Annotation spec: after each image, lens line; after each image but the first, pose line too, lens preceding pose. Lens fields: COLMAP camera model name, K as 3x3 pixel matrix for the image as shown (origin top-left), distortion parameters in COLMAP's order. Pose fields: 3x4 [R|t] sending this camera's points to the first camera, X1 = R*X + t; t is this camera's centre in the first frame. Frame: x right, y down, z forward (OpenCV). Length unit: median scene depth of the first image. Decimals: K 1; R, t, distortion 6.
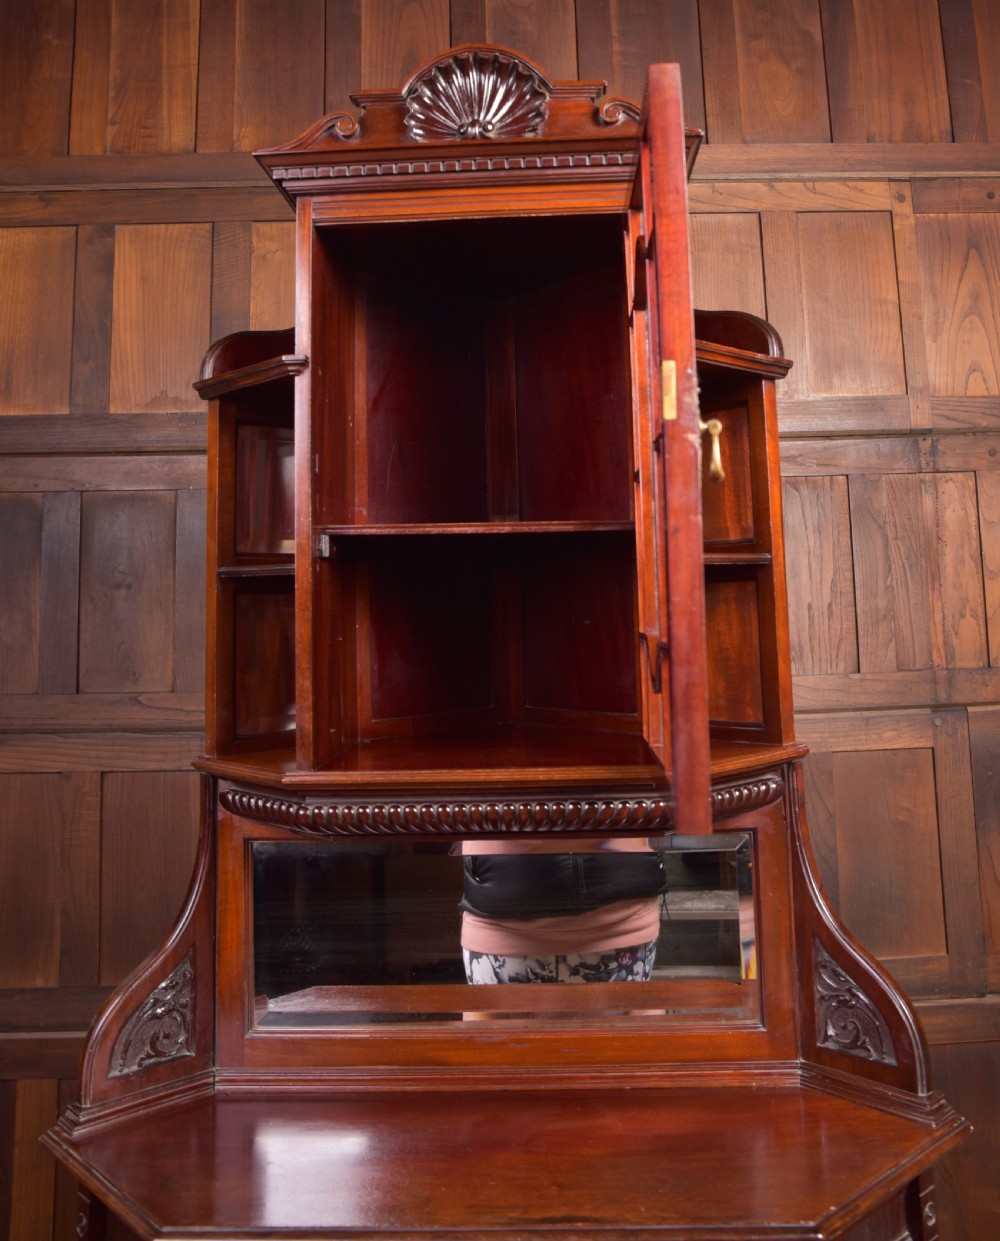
lens RADIAL K [[1145.6, 0, 528.8], [0, 1145.6, 412.2], [0, 0, 1]] dist [-0.106970, 0.074587]
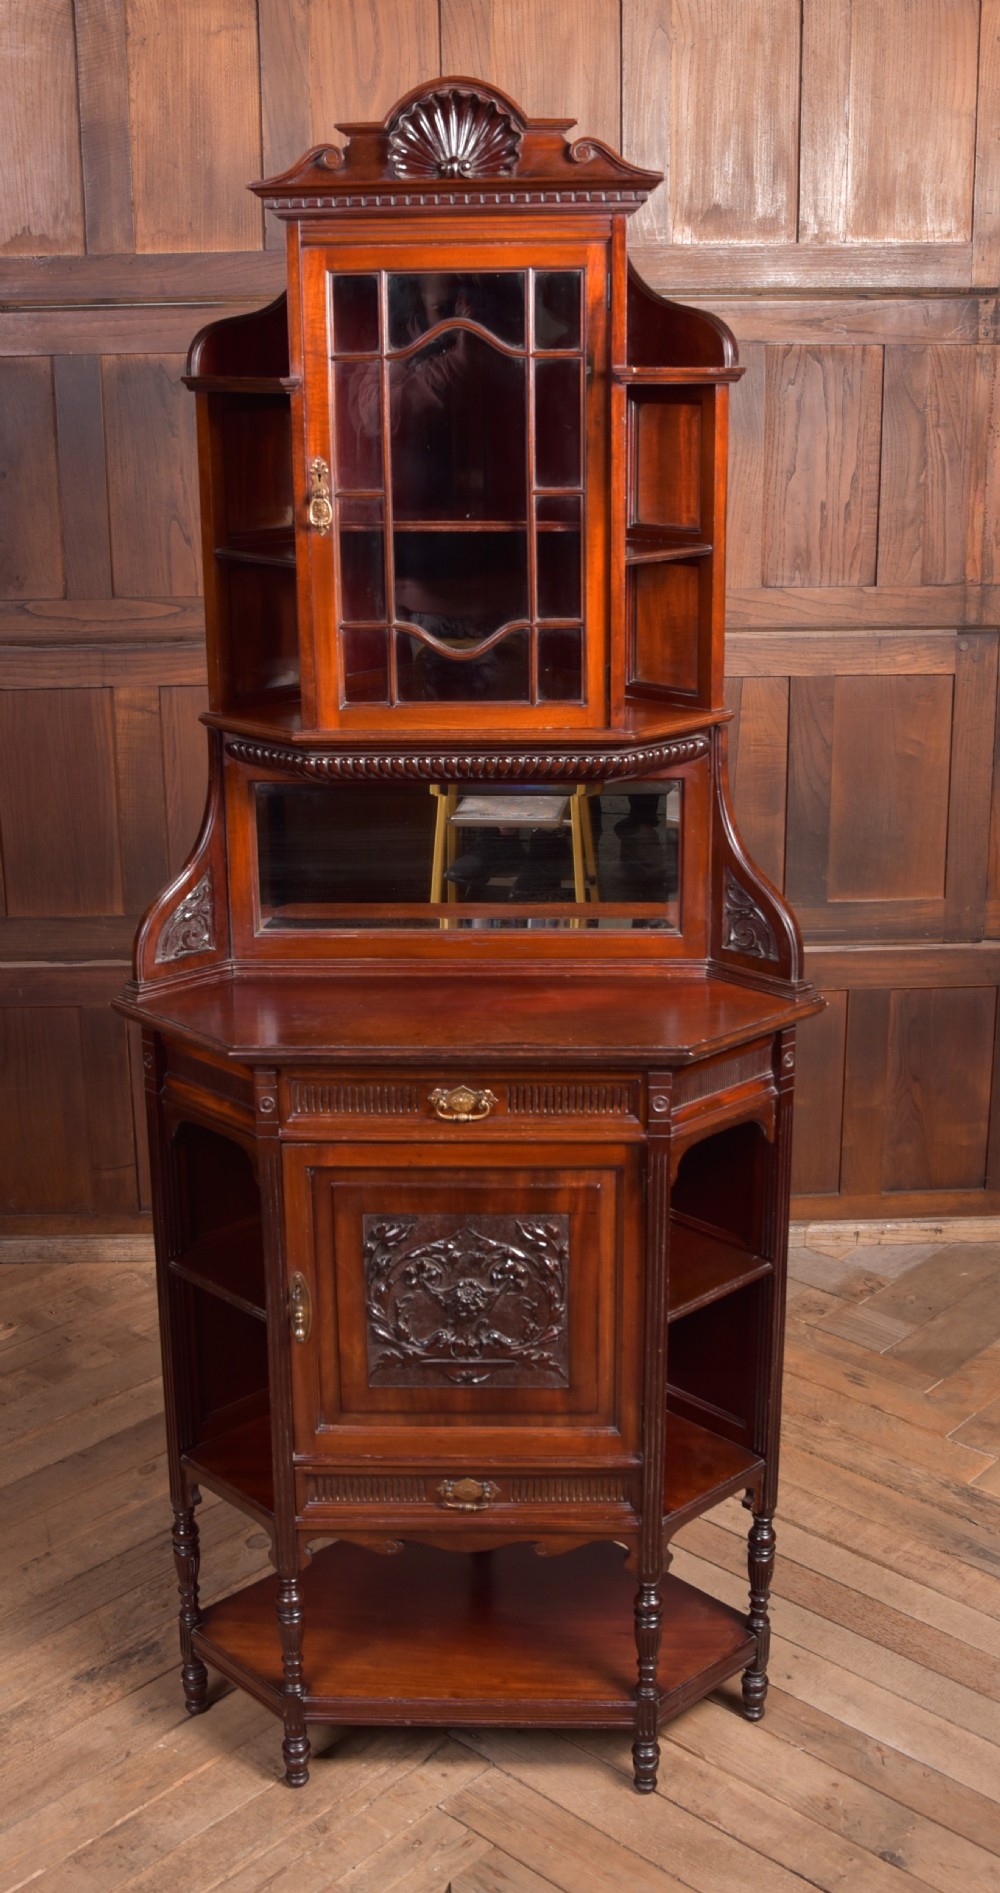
lens RADIAL K [[1997.7, 0, 459.2], [0, 1997.7, 863.3], [0, 0, 1]] dist [-0.123323, 0.111063]
pose [[0.999905, 0.013758, -0.000670, -0.030498], [-0.012242, 0.909933, 0.414574, -0.404804], [0.006314, -0.414527, 0.910015, -0.921440]]
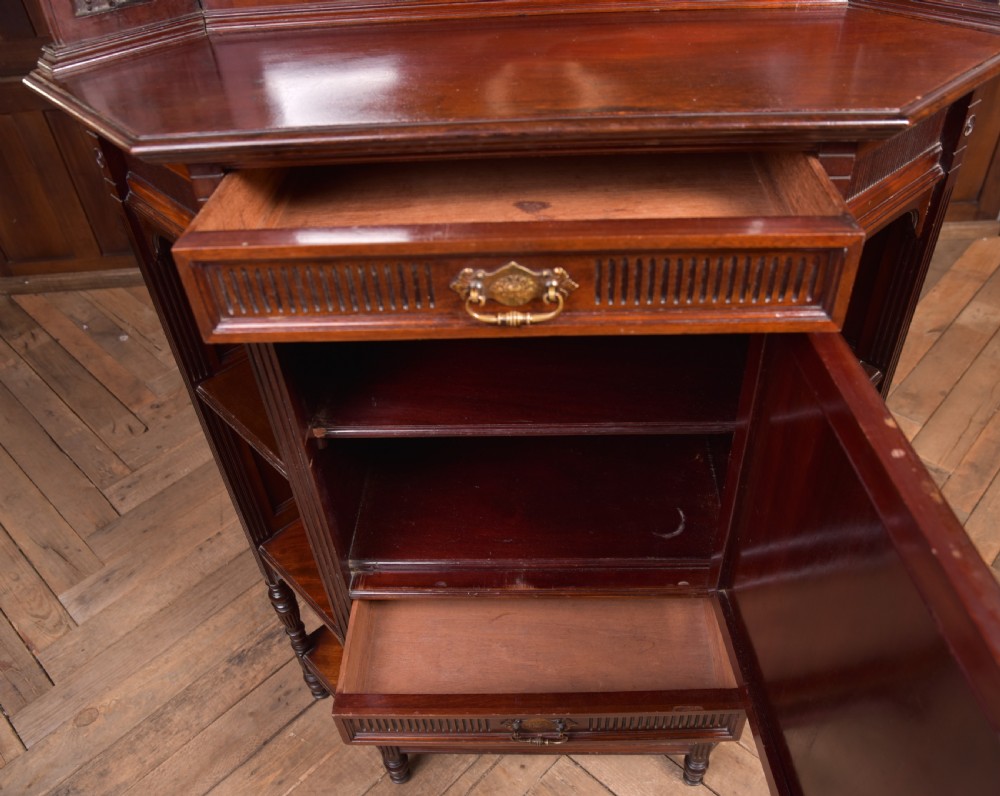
lens RADIAL K [[805.2, 0, 514.0], [0, 805.2, 406.7], [0, 0, 1]] dist [-0.117760, 0.083820]
pose [[0.999732, -0.019905, -0.011853, -0.024230], [0.021847, 0.639791, 0.768238, 0.302040], [-0.007708, -0.768291, 0.640054, 0.323794]]
